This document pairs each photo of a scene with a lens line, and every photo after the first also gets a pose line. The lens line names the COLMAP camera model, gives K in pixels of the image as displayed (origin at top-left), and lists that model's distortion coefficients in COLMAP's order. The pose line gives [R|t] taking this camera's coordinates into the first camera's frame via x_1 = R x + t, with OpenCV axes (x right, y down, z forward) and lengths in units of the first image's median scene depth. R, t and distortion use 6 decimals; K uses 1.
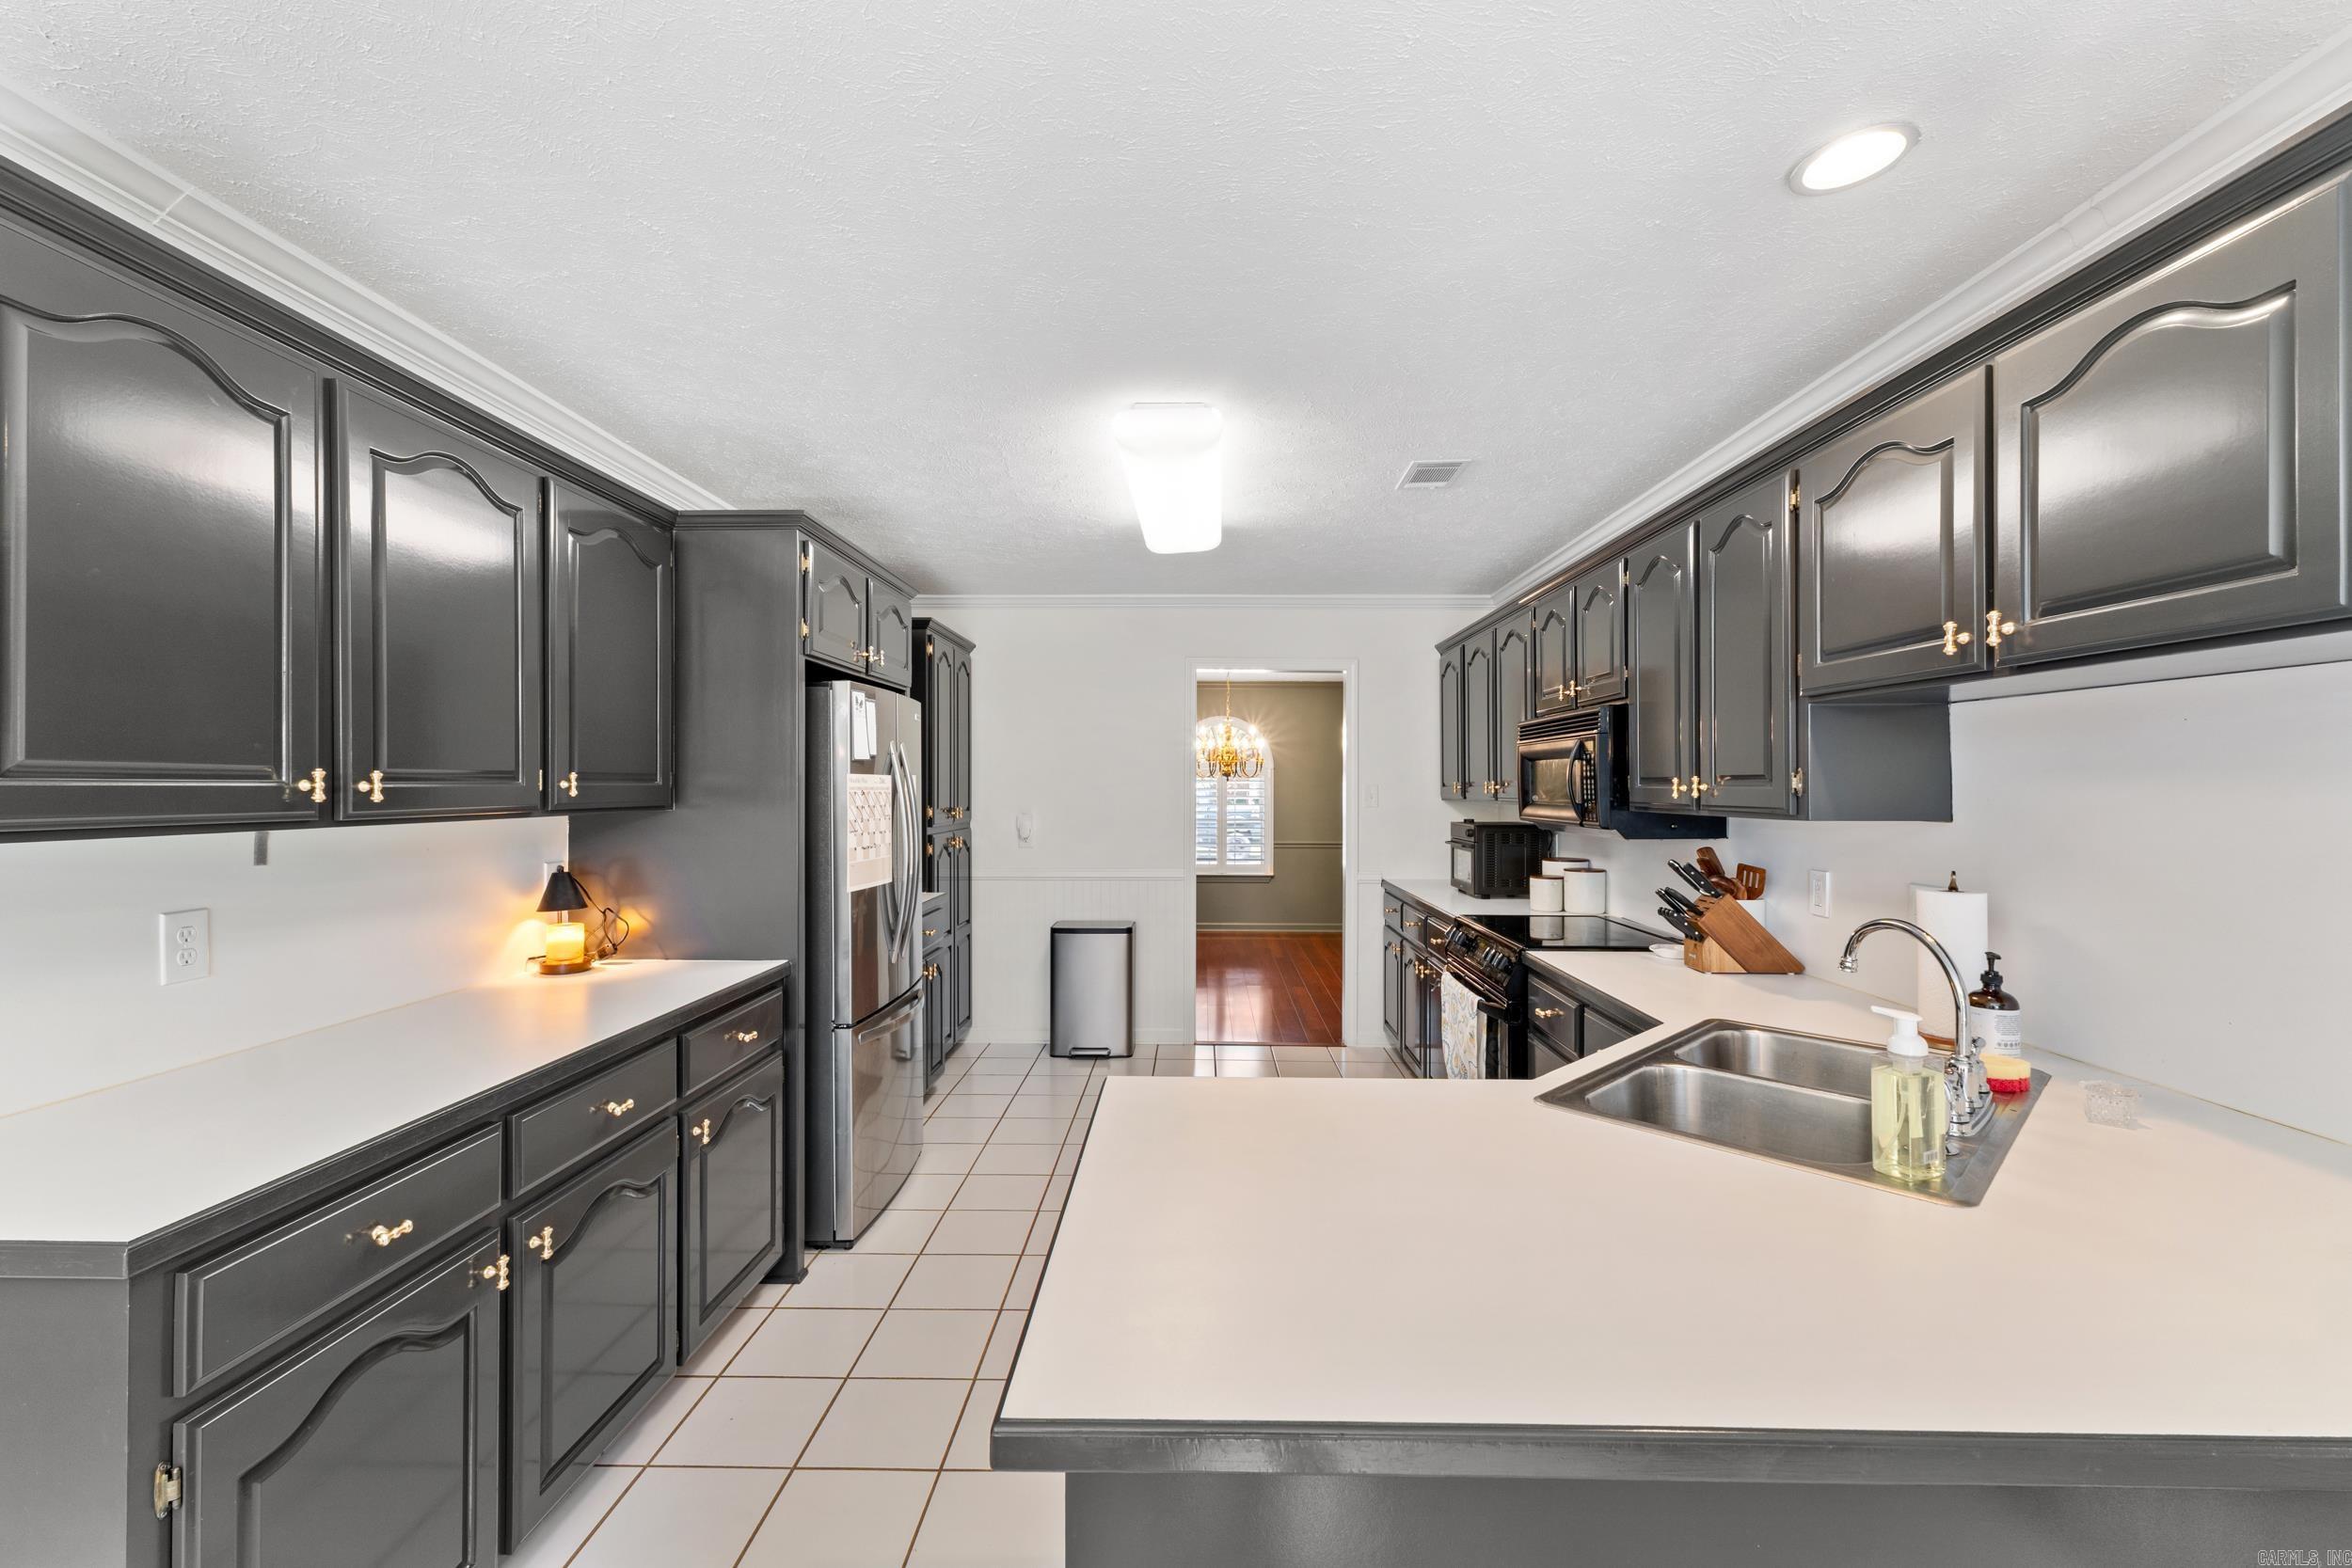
lens RADIAL K [[993.1, 0, 1181.9], [0, 993.1, 782.4], [0, 0, 1]] dist [0.003334, -0.000614]
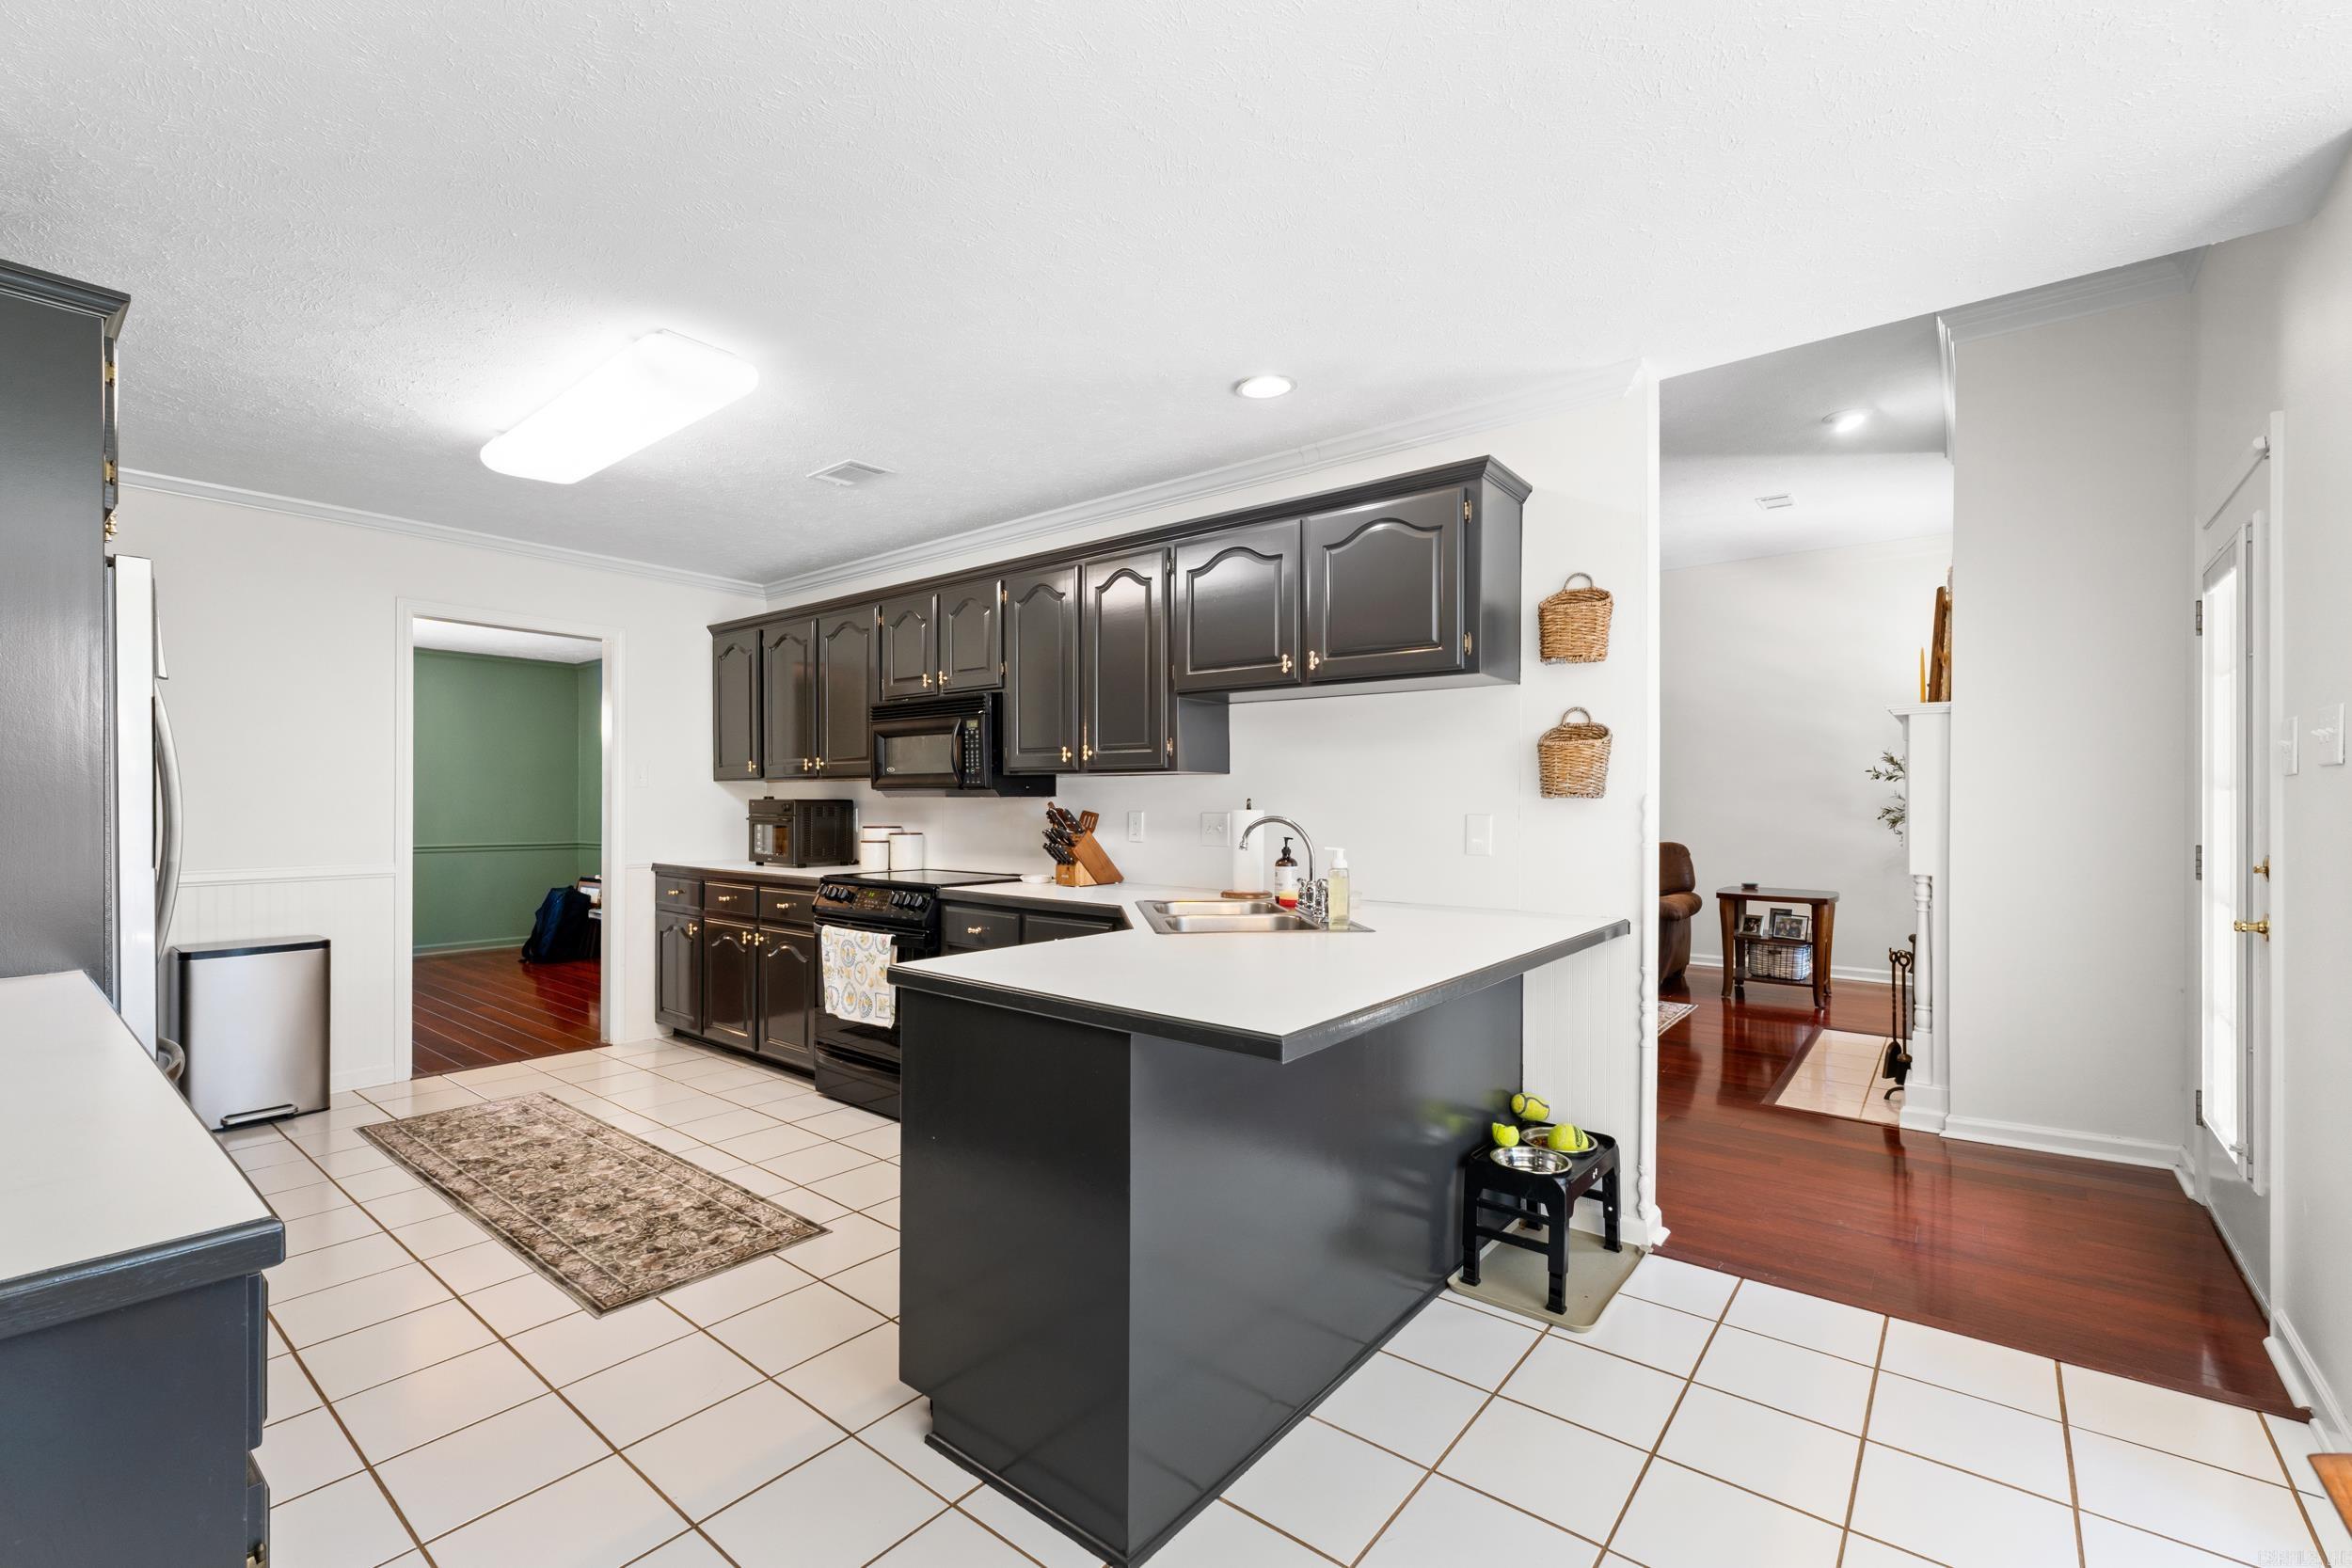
lens RADIAL K [[993.1, 0, 1186.9], [0, 993.1, 801.2], [0, 0, 1]] dist [0.003334, -0.000614]
pose [[0.608497, -0.001733, 0.793554, -0.487220], [-0.003556, 0.999982, 0.004911, 0.061898], [-0.793548, -0.005811, 0.608479, 0.017427]]
